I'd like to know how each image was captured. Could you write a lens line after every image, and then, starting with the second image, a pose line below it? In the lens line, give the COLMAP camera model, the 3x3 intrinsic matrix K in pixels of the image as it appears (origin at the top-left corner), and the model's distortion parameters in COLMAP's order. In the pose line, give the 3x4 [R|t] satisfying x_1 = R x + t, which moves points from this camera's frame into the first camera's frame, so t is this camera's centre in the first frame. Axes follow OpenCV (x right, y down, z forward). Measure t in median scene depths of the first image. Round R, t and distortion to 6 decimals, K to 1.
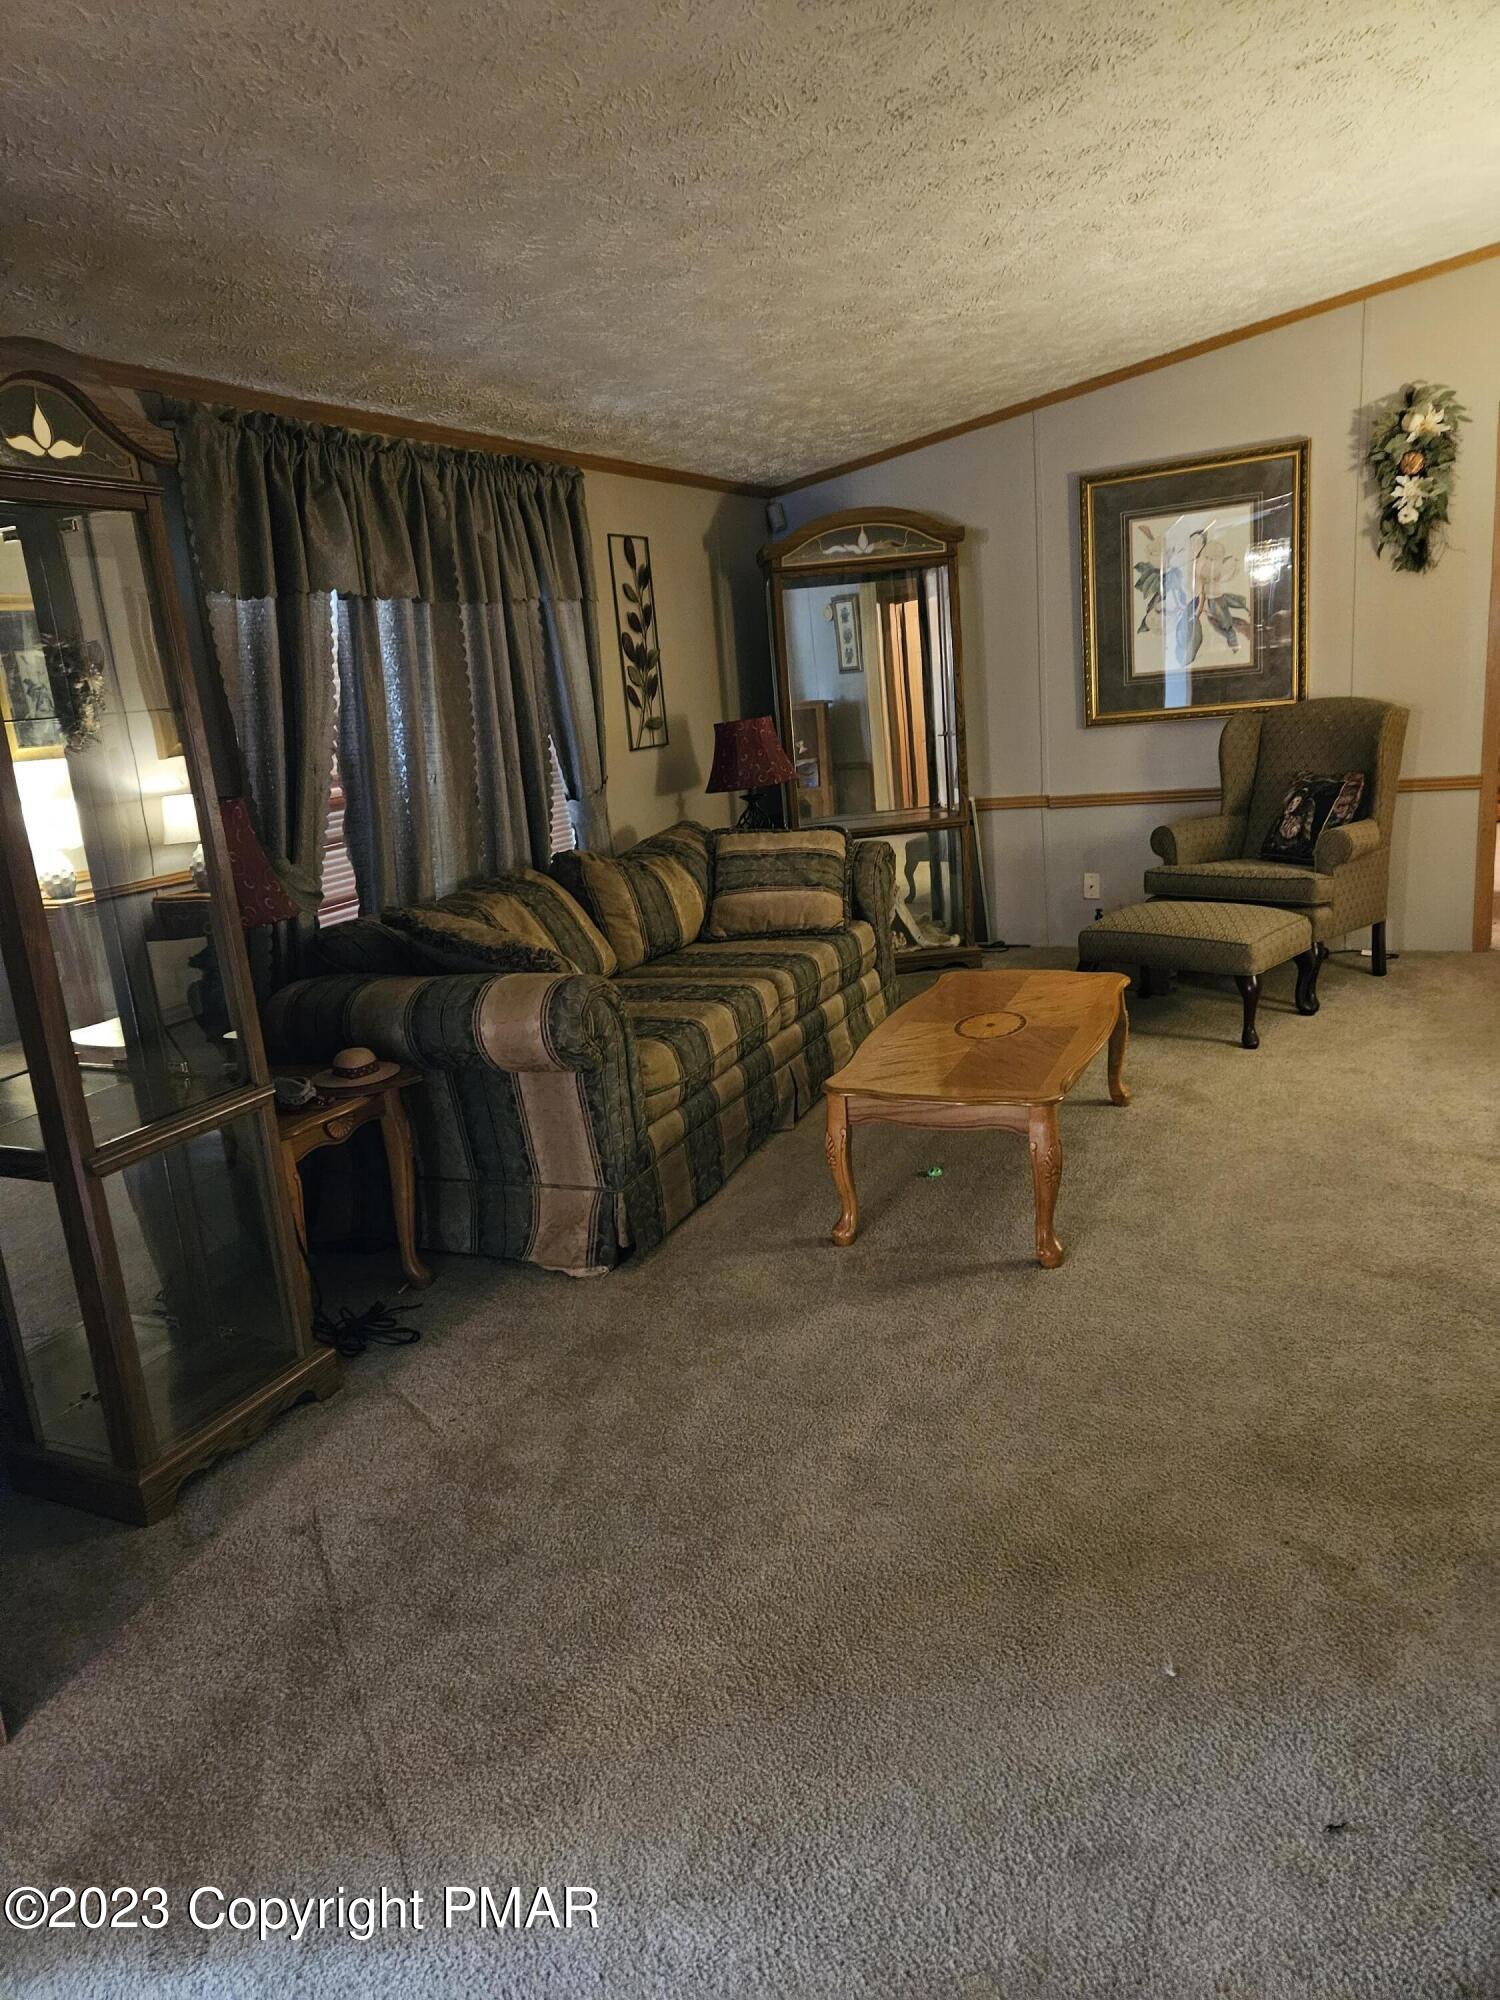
lens RADIAL K [[1322.4, 0, 746.9], [0, 1322.4, 1085.7], [0, 0, 1]] dist [0.070500, -0.073517]
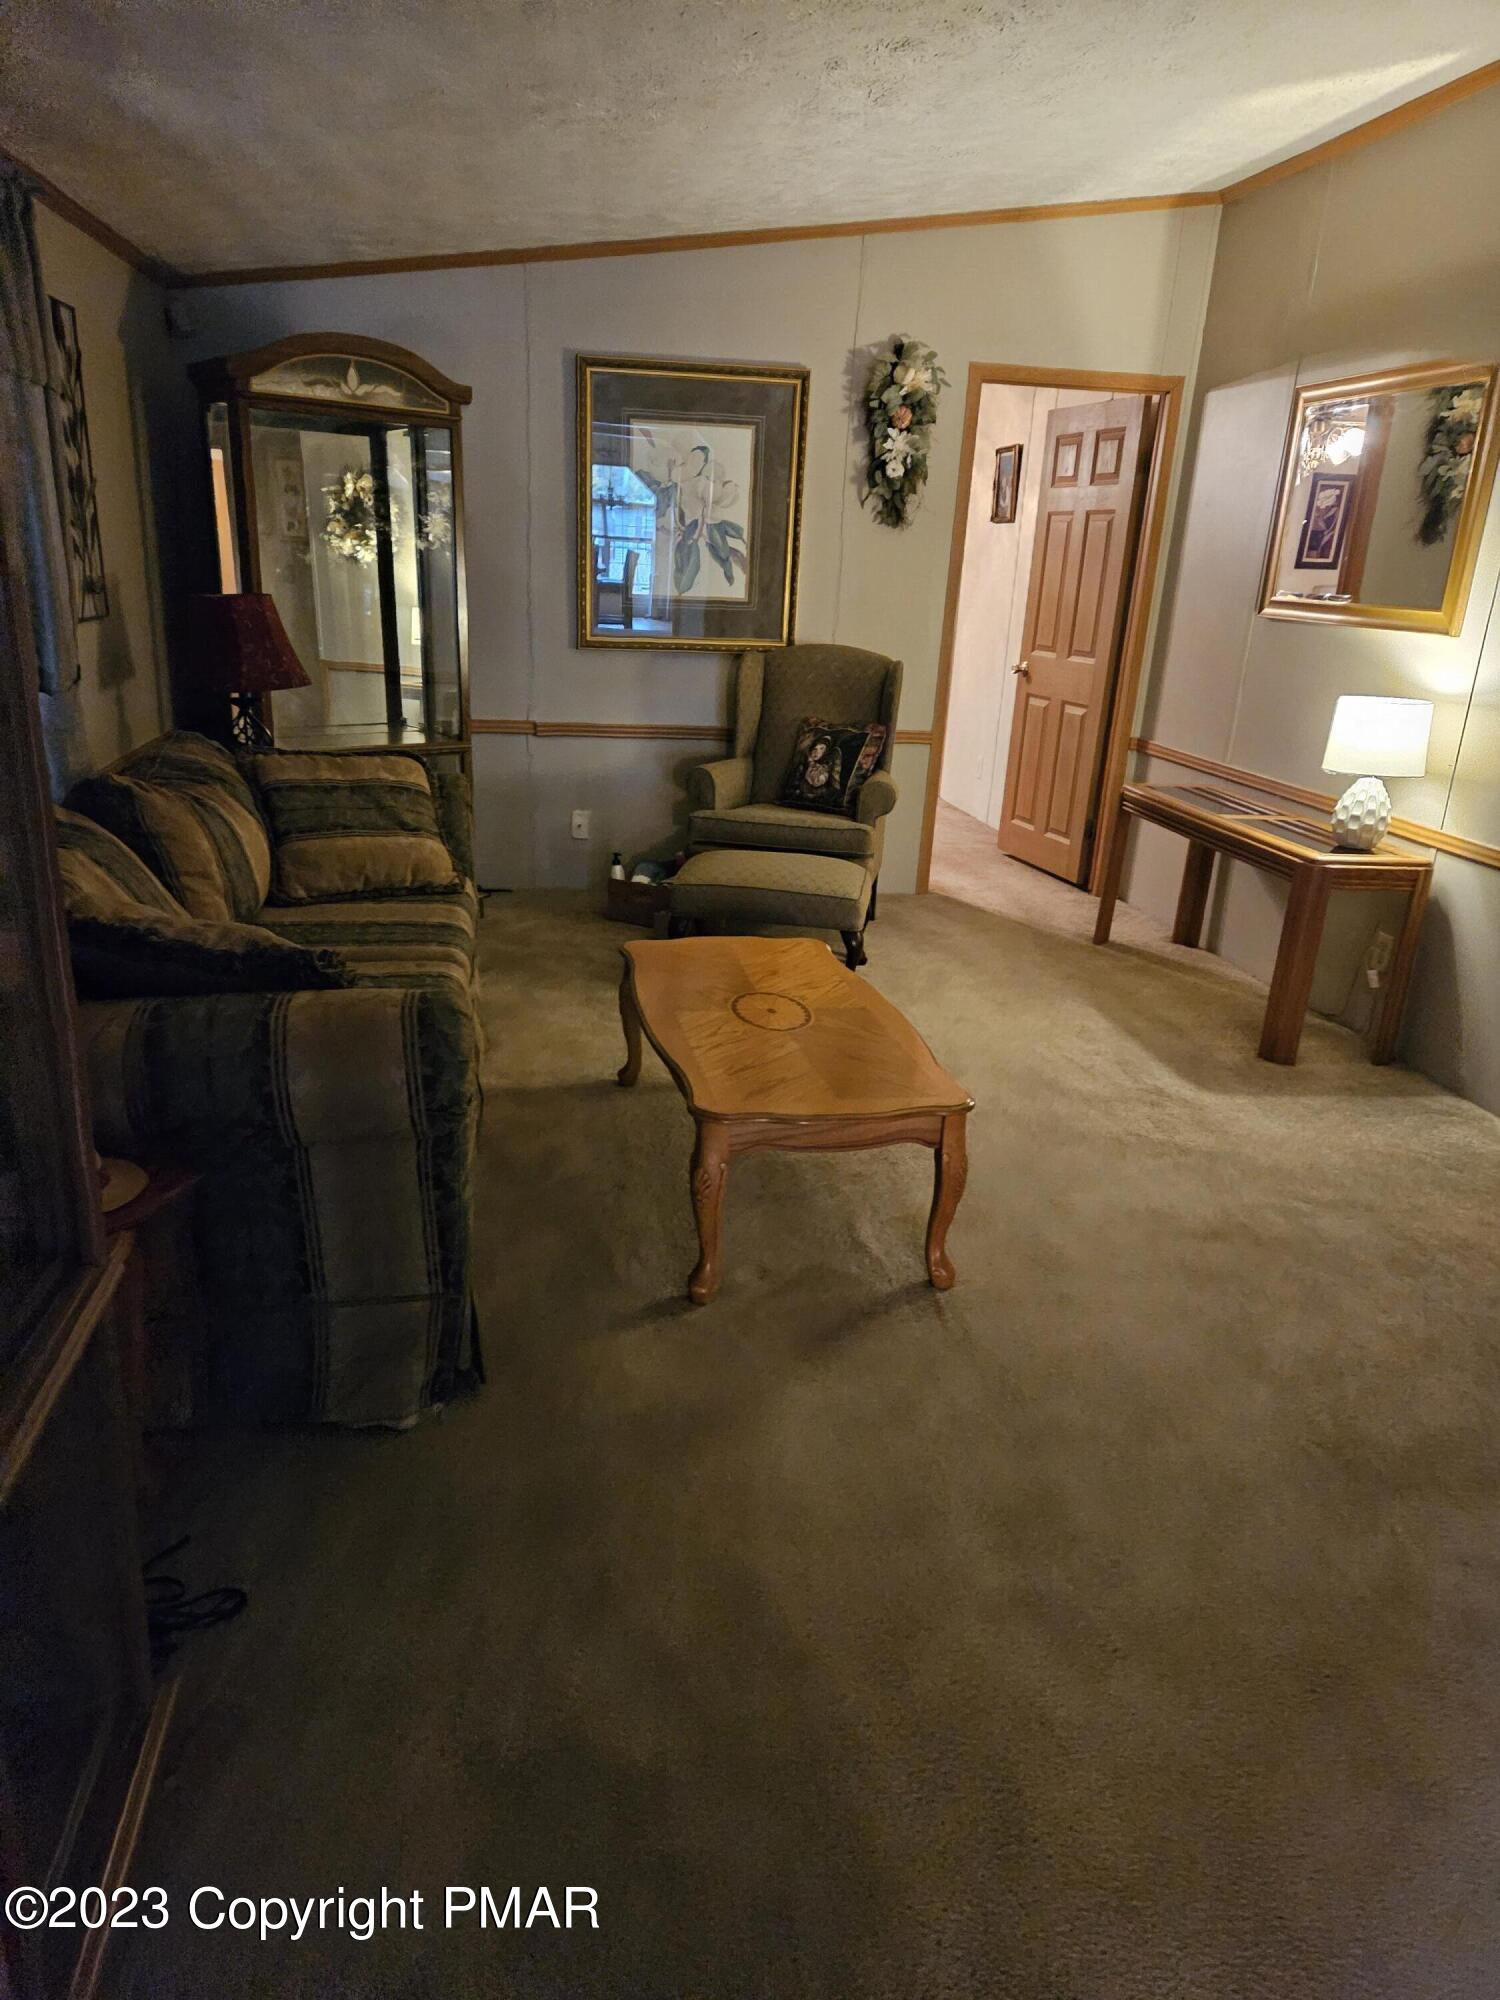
lens RADIAL K [[1322.4, 0, 746.9], [0, 1322.4, 1085.7], [0, 0, 1]] dist [0.070500, -0.073517]
pose [[0.803775, -0.101328, 0.586241, -0.245644], [0.062176, 0.994300, 0.086611, -0.052744], [-0.591675, -0.033166, 0.805494, 0.229298]]
